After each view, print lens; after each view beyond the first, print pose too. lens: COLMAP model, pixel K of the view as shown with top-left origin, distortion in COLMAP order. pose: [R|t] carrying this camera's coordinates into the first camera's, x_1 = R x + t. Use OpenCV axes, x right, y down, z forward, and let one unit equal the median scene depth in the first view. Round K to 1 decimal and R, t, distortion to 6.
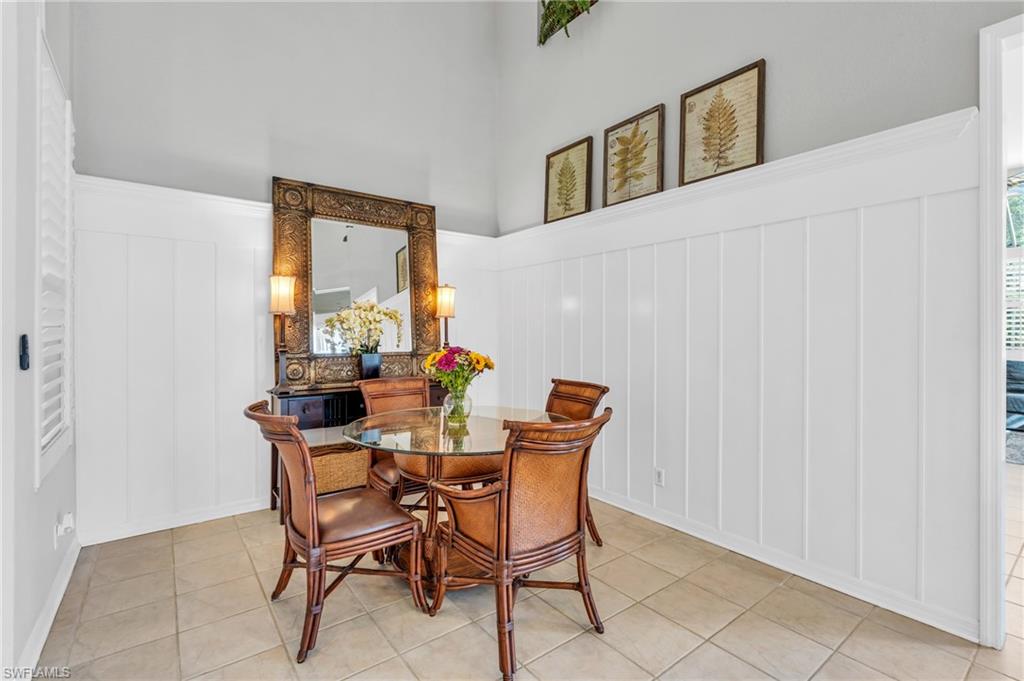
lens RADIAL K [[463.9, 0, 509.9], [0, 463.9, 330.4], [0, 0, 1]] dist [-0.002607, 0.000305]
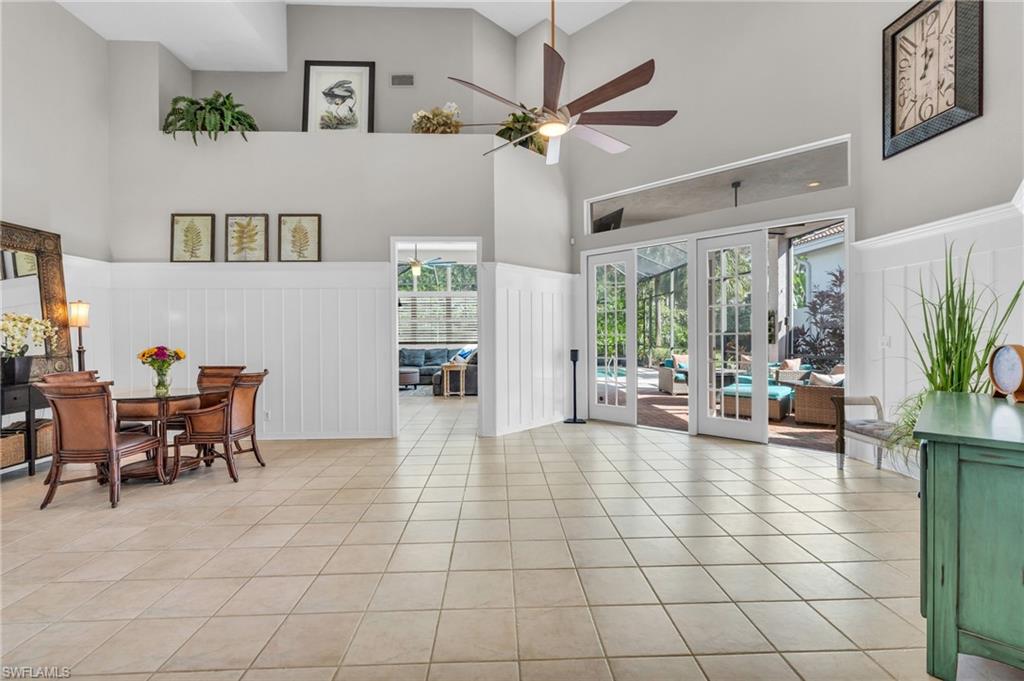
lens RADIAL K [[466.2, 0, 515.2], [0, 466.2, 338.0], [0, 0, 1]] dist [0.001067, 0.000233]
pose [[0.572457, -0.010109, 0.819873, -0.576919], [0.005874, 0.999949, 0.008228, -0.002010], [-0.819914, 0.000105, 0.572487, -0.797987]]
